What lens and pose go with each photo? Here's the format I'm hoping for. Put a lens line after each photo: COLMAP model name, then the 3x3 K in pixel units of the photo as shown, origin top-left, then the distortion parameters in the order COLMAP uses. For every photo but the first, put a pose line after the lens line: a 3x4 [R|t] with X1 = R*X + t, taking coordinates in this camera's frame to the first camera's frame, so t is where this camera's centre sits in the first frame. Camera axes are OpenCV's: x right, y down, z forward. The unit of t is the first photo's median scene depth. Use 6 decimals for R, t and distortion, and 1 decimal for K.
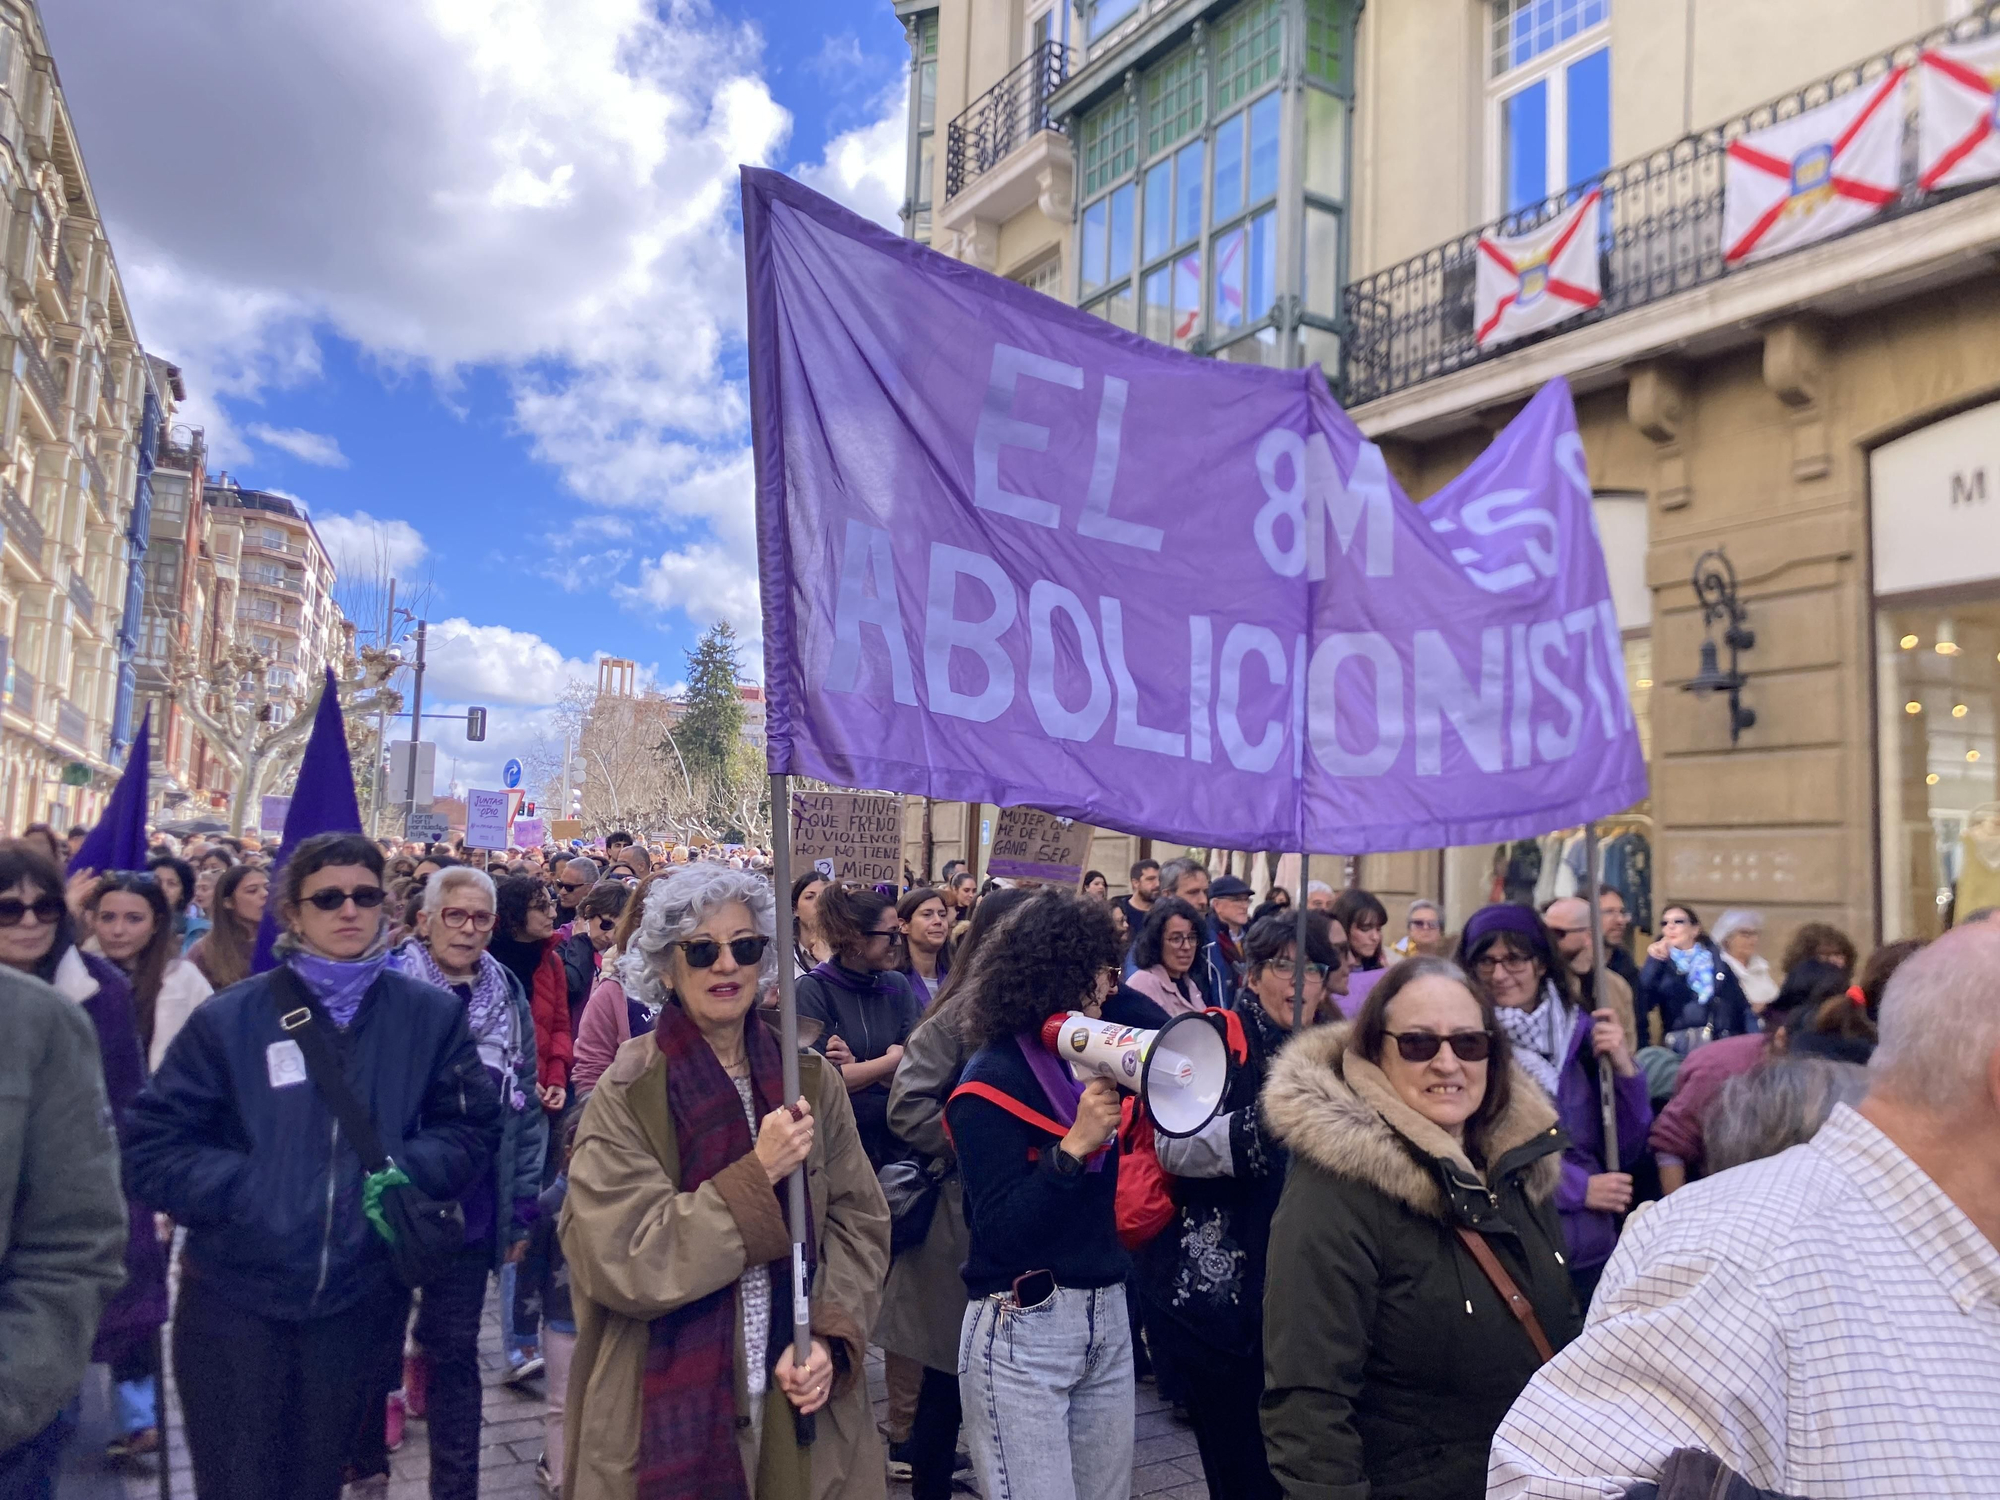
lens RADIAL K [[1548.9, 0, 1048.2], [0, 1548.9, 733.7], [0, 0, 1]] dist [0.016825, -0.039252]
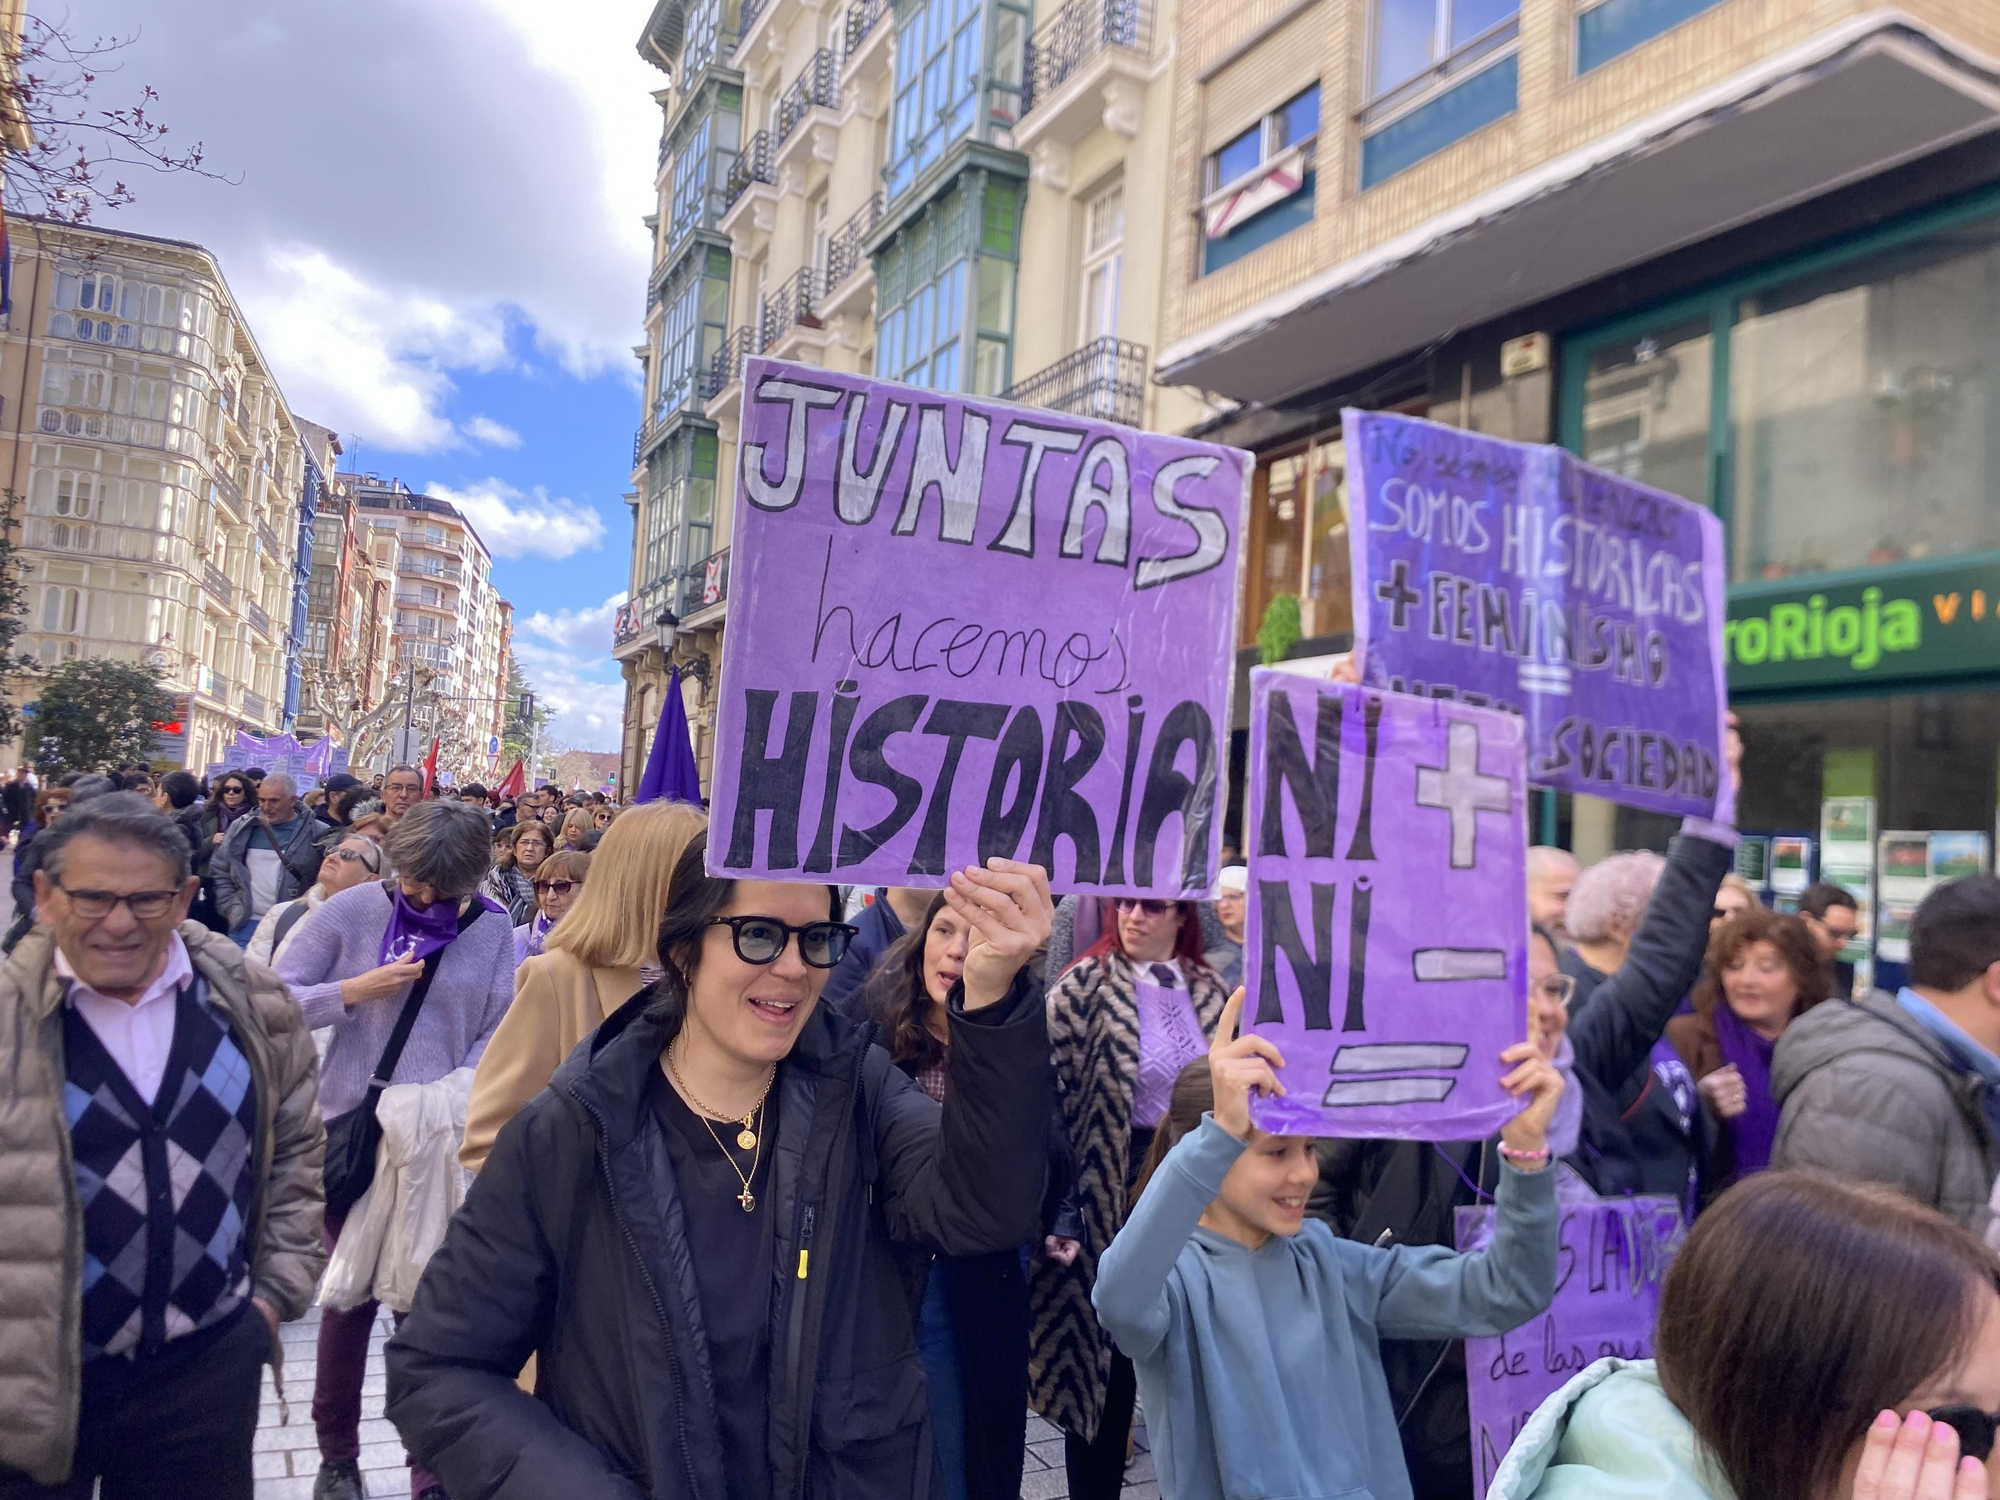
lens RADIAL K [[1548.9, 0, 1059.9], [0, 1548.9, 736.8], [0, 0, 1]] dist [0.016825, -0.039252]
pose [[0.994915, 0.015244, -0.099554, 0.269867], [-0.012855, 0.999615, 0.024600, -0.020535], [0.099890, -0.023195, 0.994728, -0.377652]]
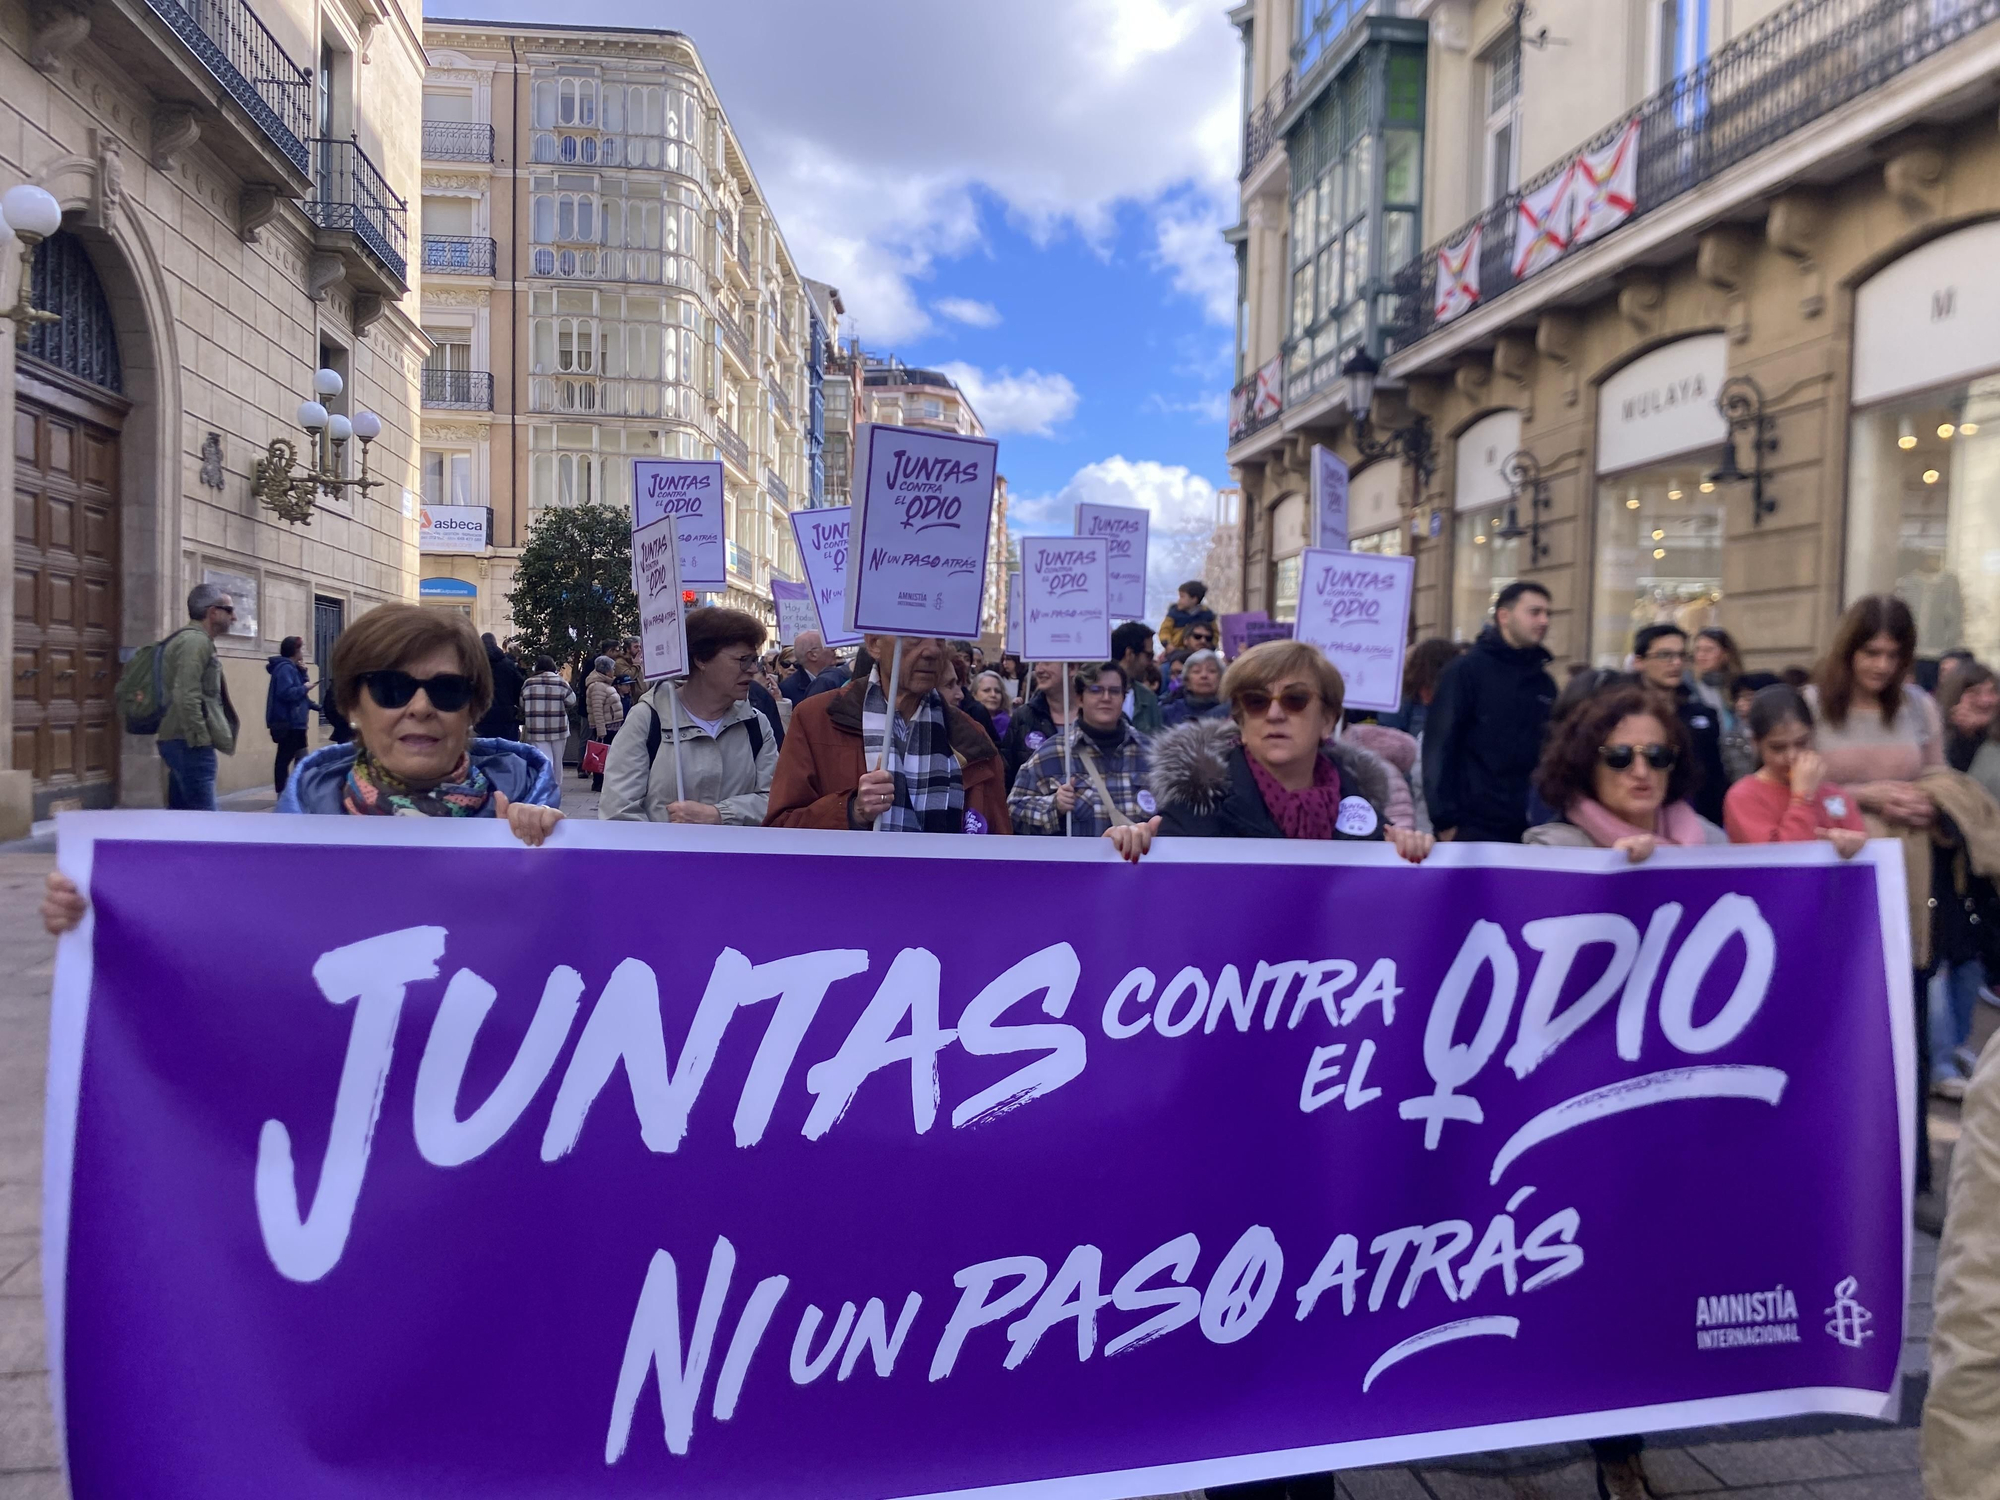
lens RADIAL K [[1548.9, 0, 1009.6], [0, 1548.9, 792.8], [0, 0, 1]] dist [0.016825, -0.039252]
pose [[0.906092, 0.008642, -0.422993, 0.129459], [0.055829, 0.988606, 0.139789, -0.003370], [0.419381, -0.150277, 0.895285, -0.161897]]
